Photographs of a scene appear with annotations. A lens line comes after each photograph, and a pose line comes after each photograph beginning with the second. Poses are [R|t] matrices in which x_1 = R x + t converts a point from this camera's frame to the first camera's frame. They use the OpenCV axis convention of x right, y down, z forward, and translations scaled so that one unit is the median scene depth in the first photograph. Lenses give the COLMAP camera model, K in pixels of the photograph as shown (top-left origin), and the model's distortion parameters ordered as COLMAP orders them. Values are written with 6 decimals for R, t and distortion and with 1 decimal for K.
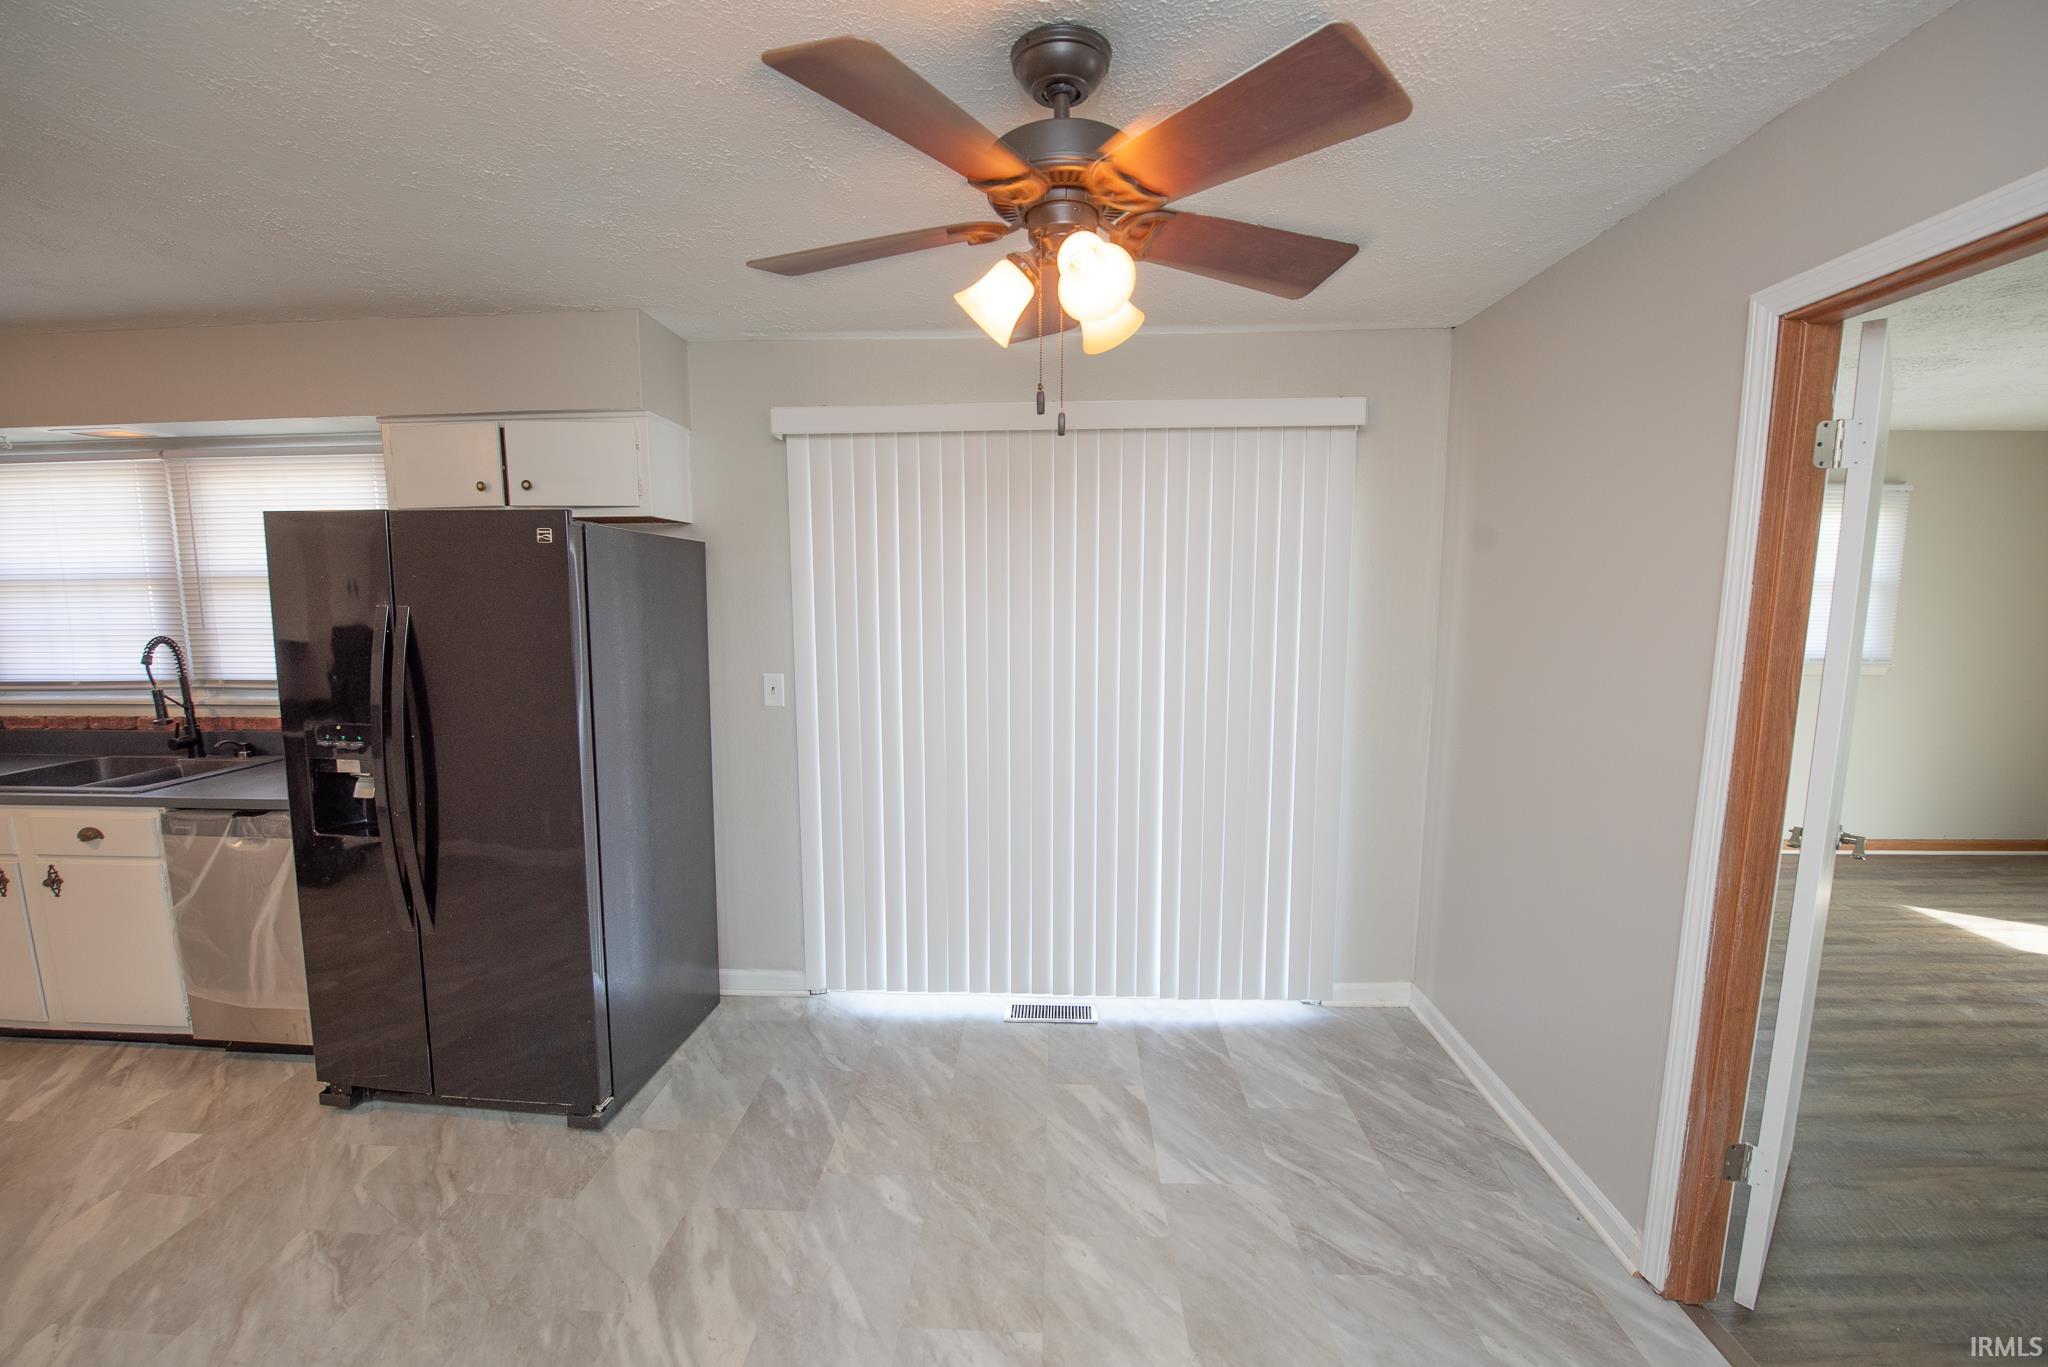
lens RADIAL K [[815.3, 0, 1016.6], [0, 815.3, 691.0], [0, 0, 1]] dist [-0.016399, -0.002115]
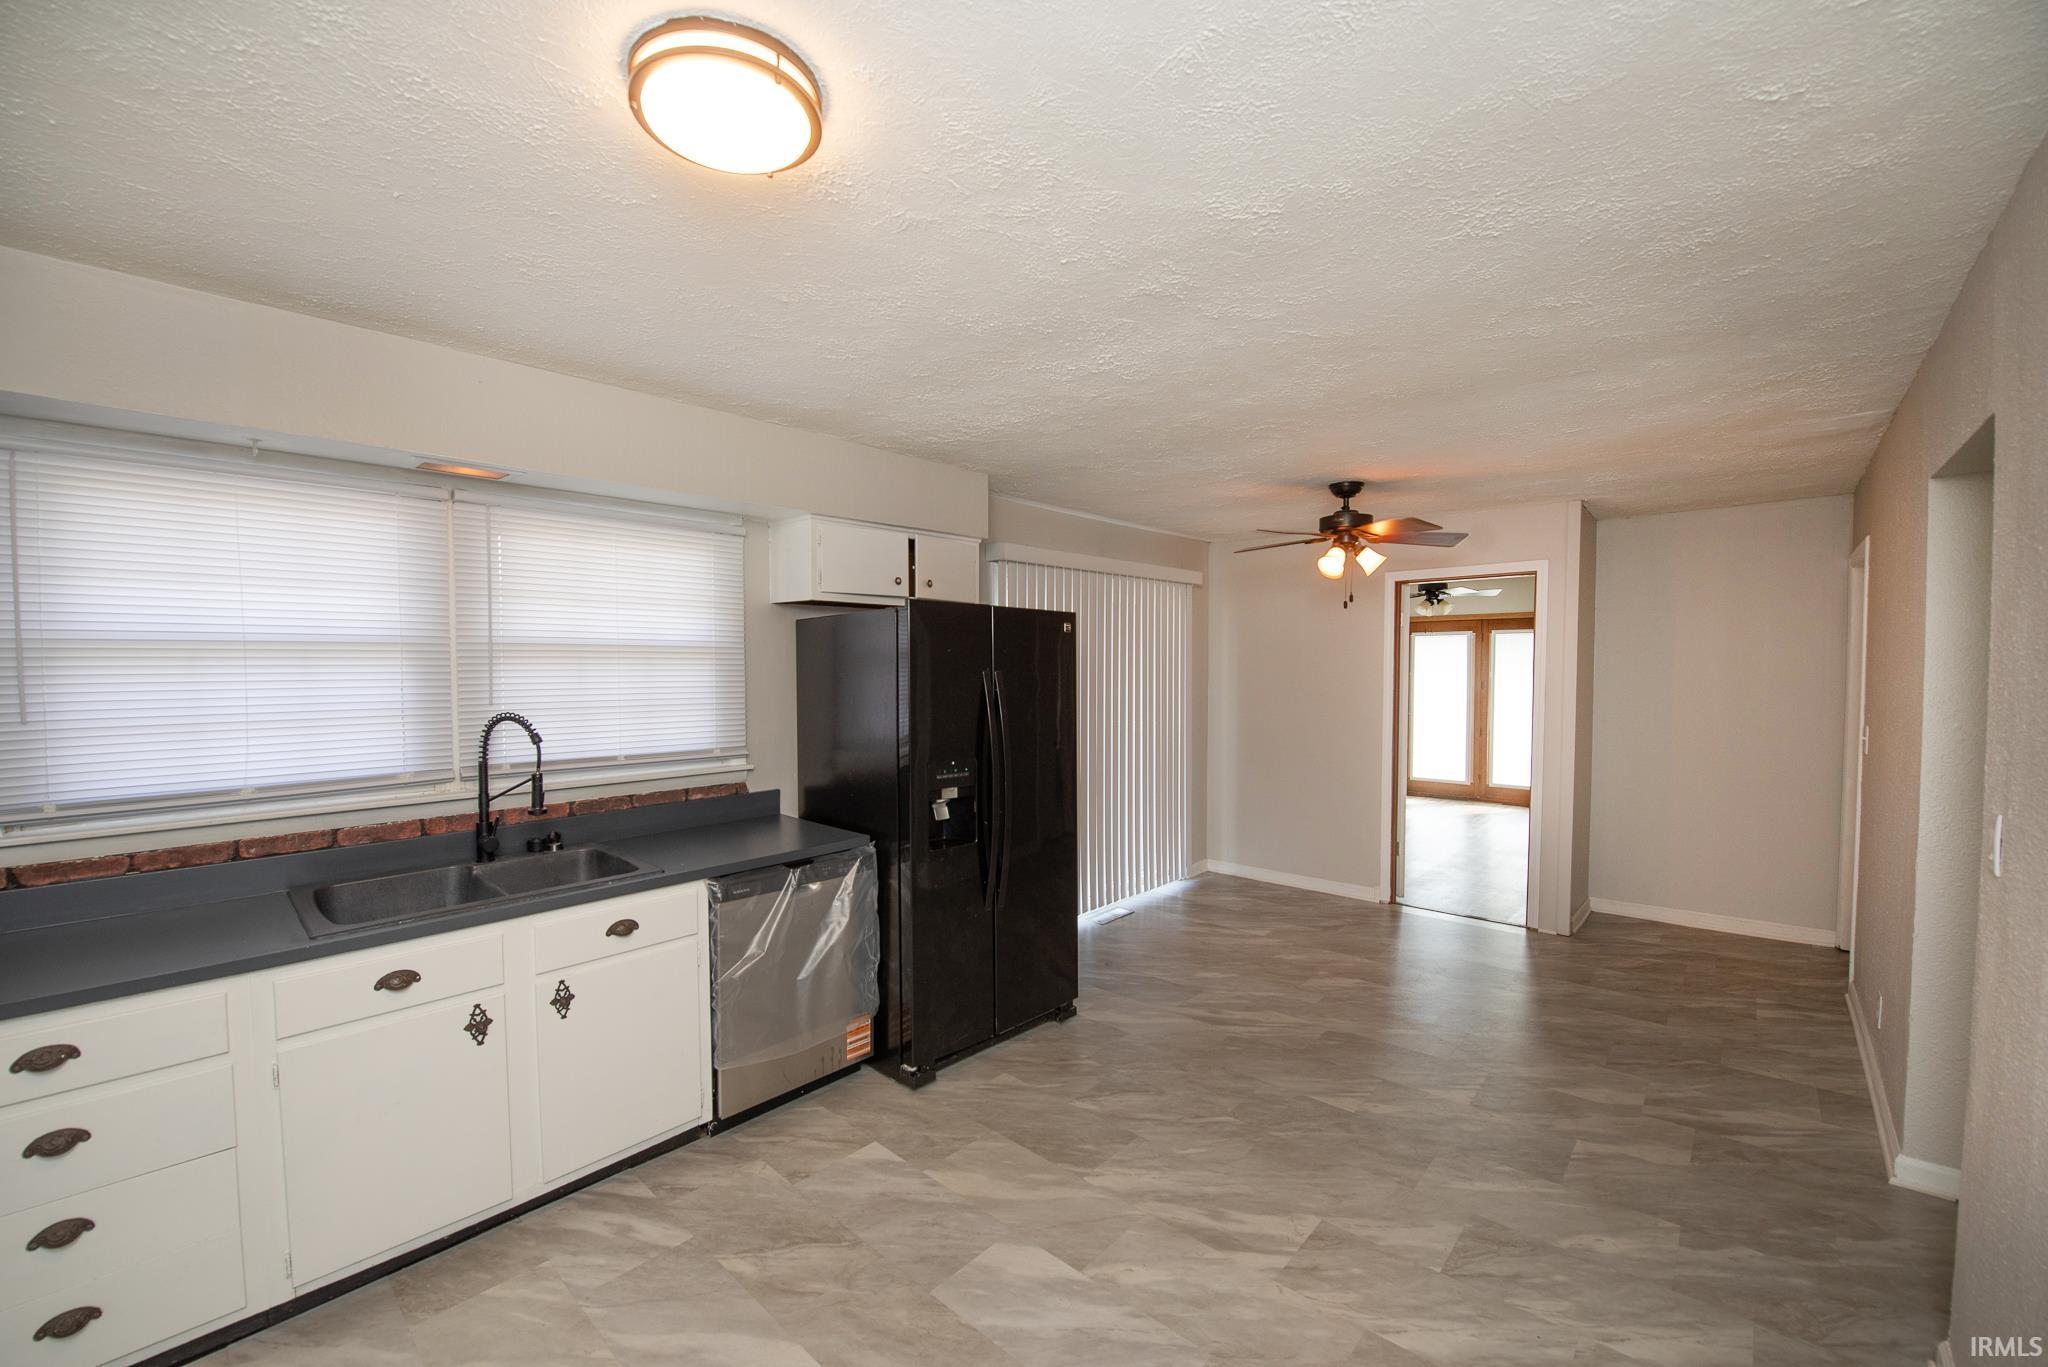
lens RADIAL K [[815.3, 0, 1016.6], [0, 815.3, 691.0], [0, 0, 1]] dist [-0.016399, -0.002115]
pose [[0.636448, -0.024433, 0.770933, -1.589680], [0.095582, 0.994293, -0.047396, 0.000709], [-0.765375, 0.103853, 0.635151, 0.050586]]
